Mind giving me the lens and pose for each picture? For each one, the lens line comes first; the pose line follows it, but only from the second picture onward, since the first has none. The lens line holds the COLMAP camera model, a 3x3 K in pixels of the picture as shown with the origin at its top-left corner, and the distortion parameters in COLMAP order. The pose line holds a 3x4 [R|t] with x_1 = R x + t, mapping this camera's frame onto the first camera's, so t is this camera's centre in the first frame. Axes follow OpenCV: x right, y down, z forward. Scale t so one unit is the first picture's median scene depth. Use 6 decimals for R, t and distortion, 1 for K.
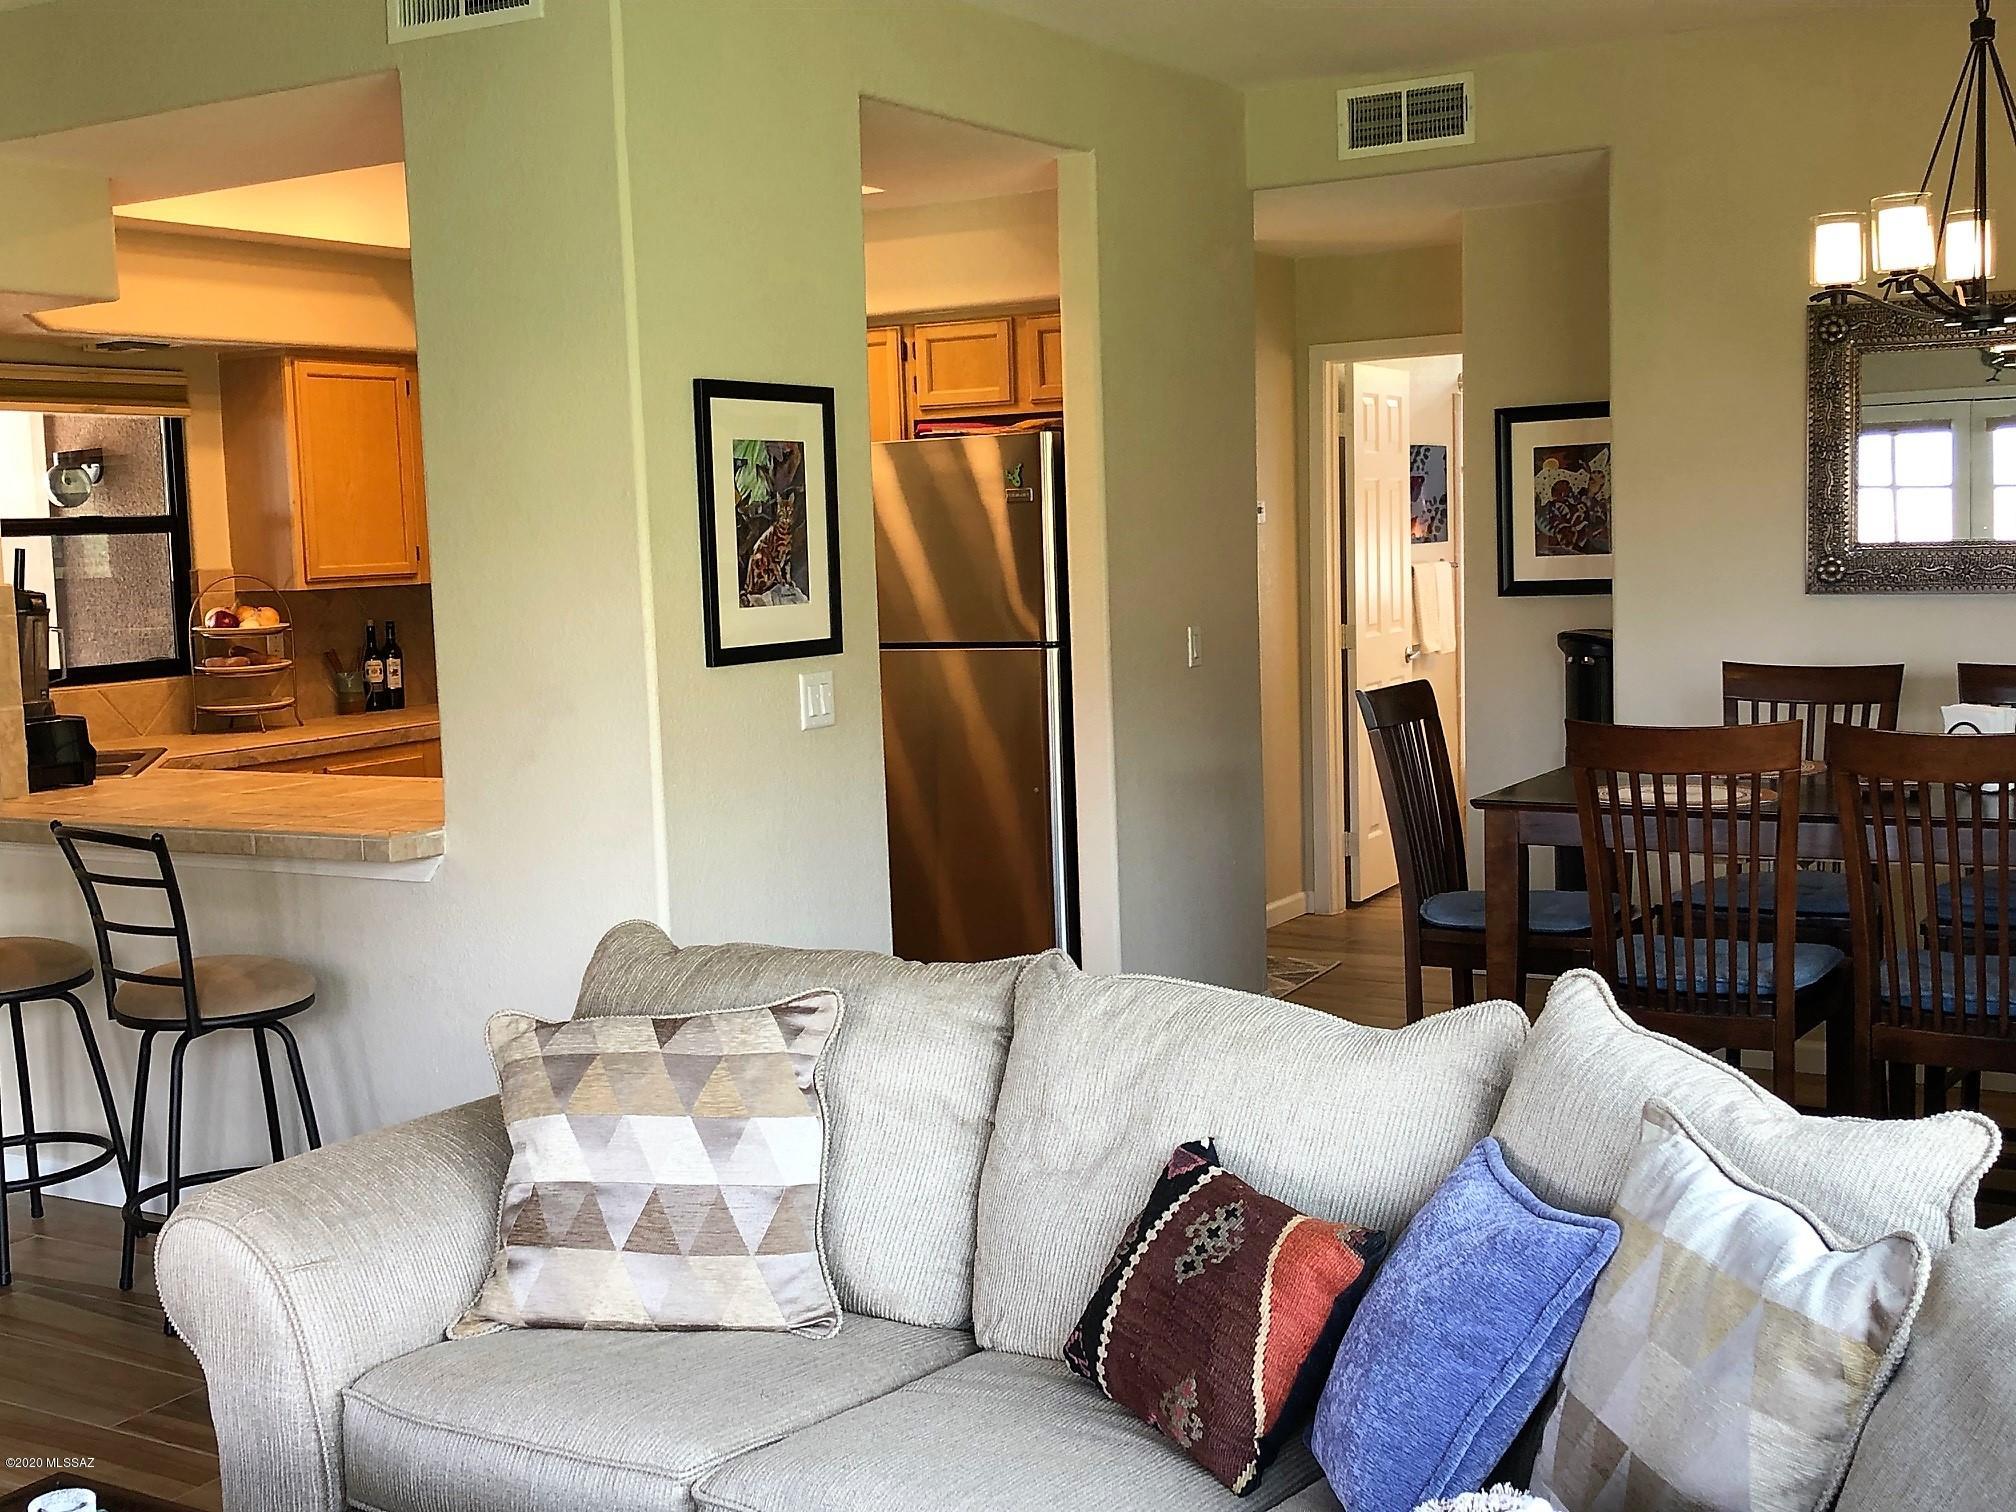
lens RADIAL K [[2279.9, 0, 1008.0], [0, 2279.9, 756.0], [0, 0, 1]] dist [0.150201, -0.509036]
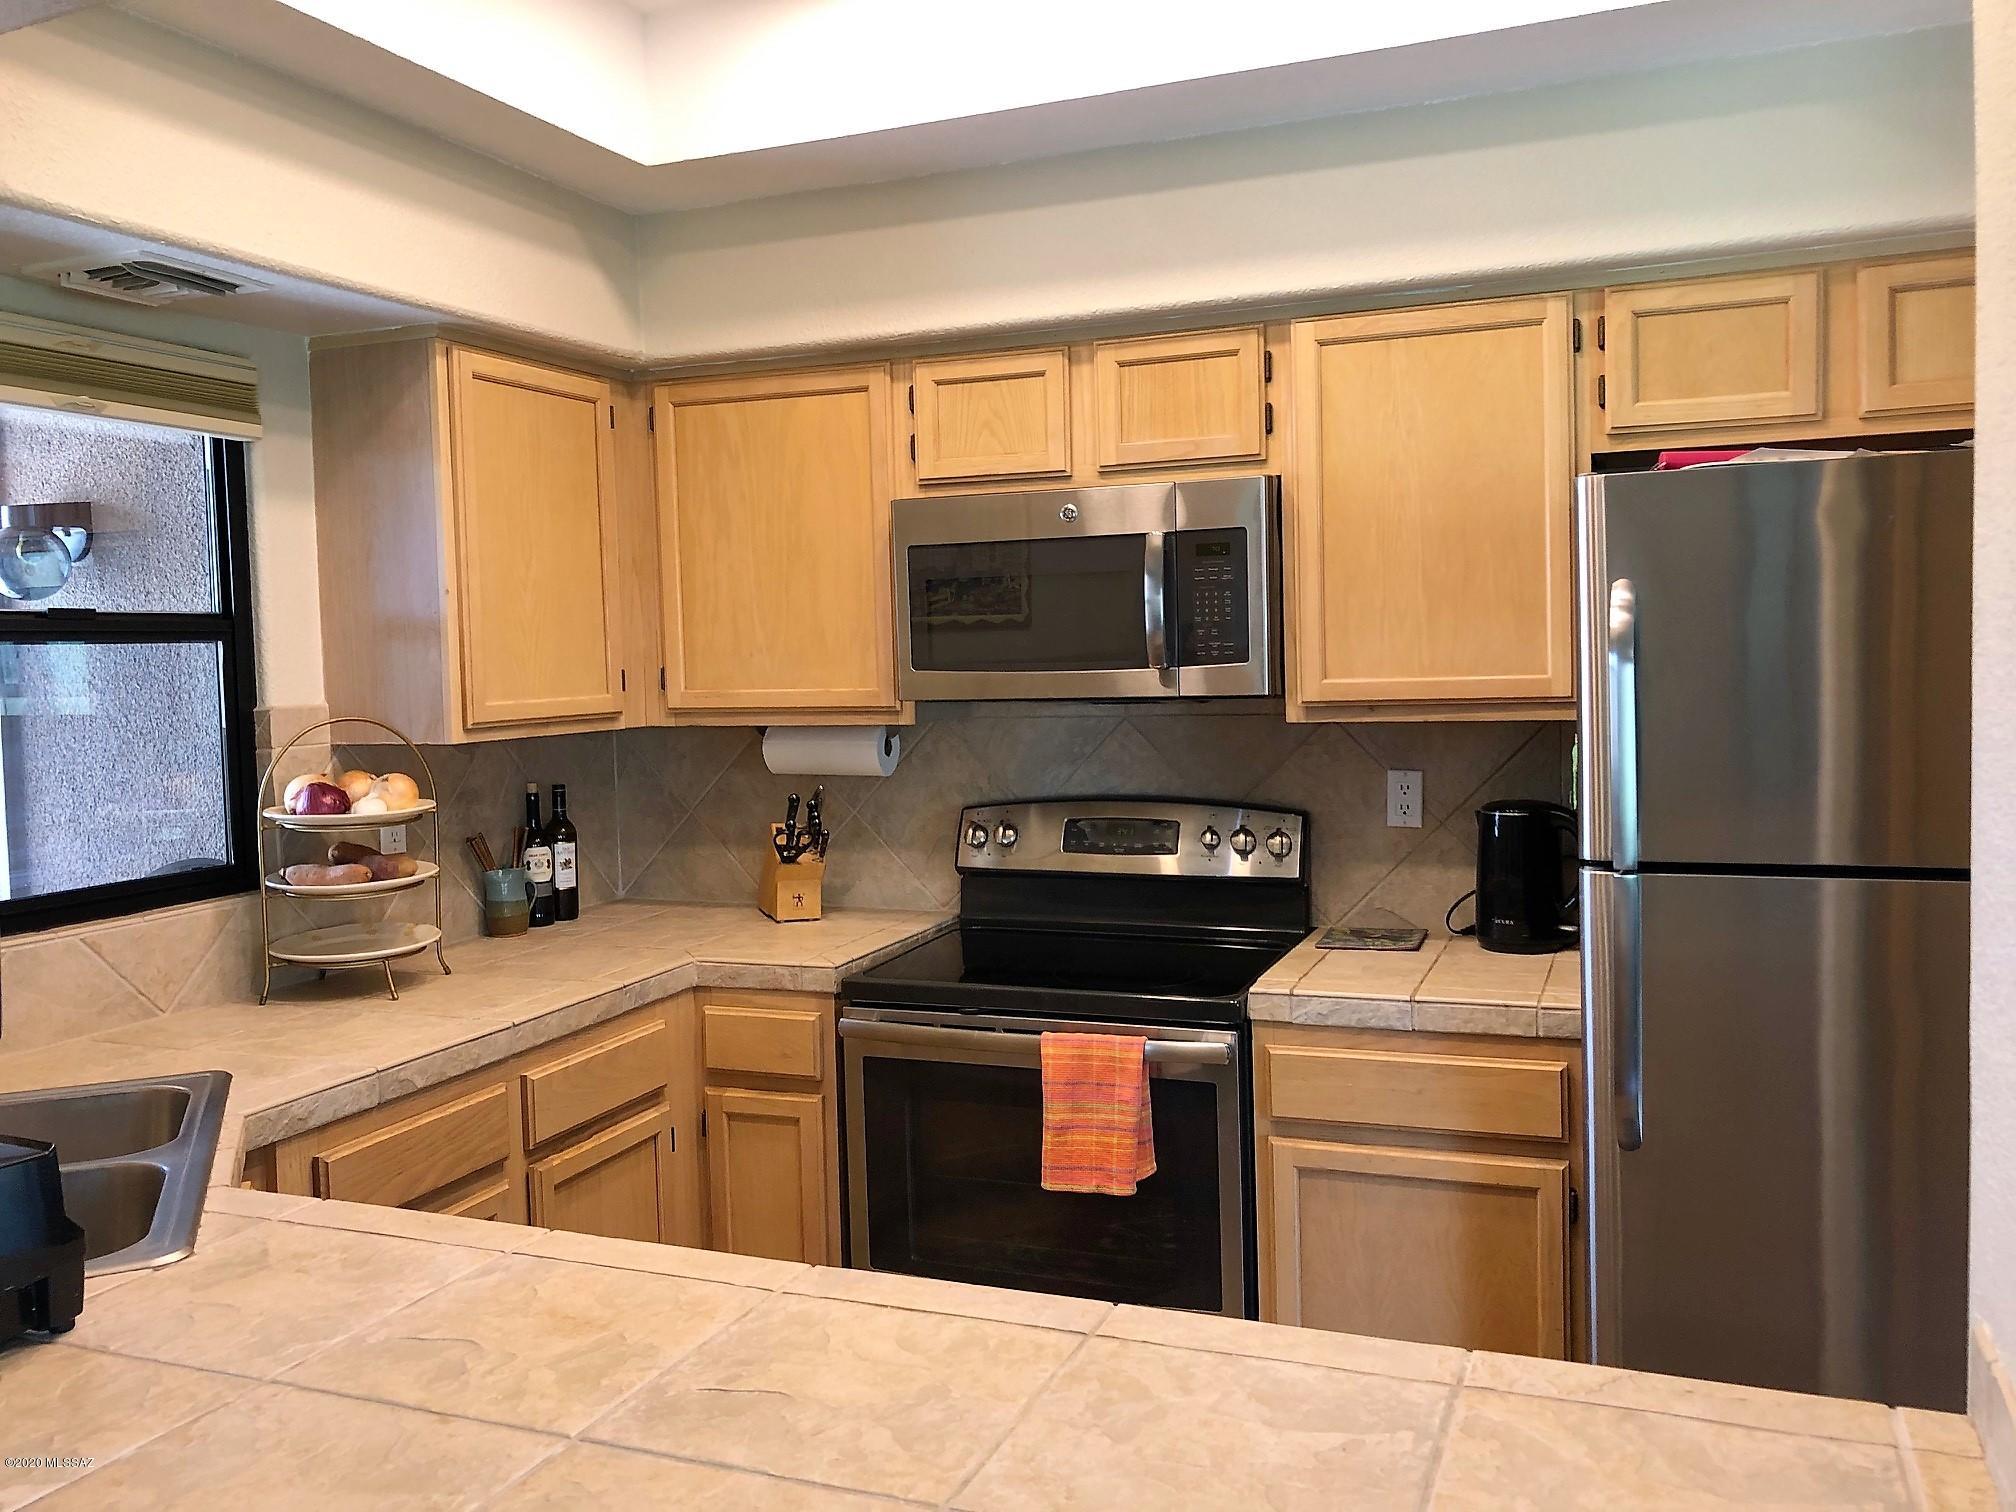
lens RADIAL K [[1635.1, 0, 1008.1], [0, 1635.1, 743.9], [0, 0, 1]] dist [0.004084, -0.003996]
pose [[0.989294, 0.000254, 0.145935, -0.546599], [0.006926, 0.998790, -0.048693, -0.121063], [-0.145771, 0.049182, 0.988095, 1.364531]]
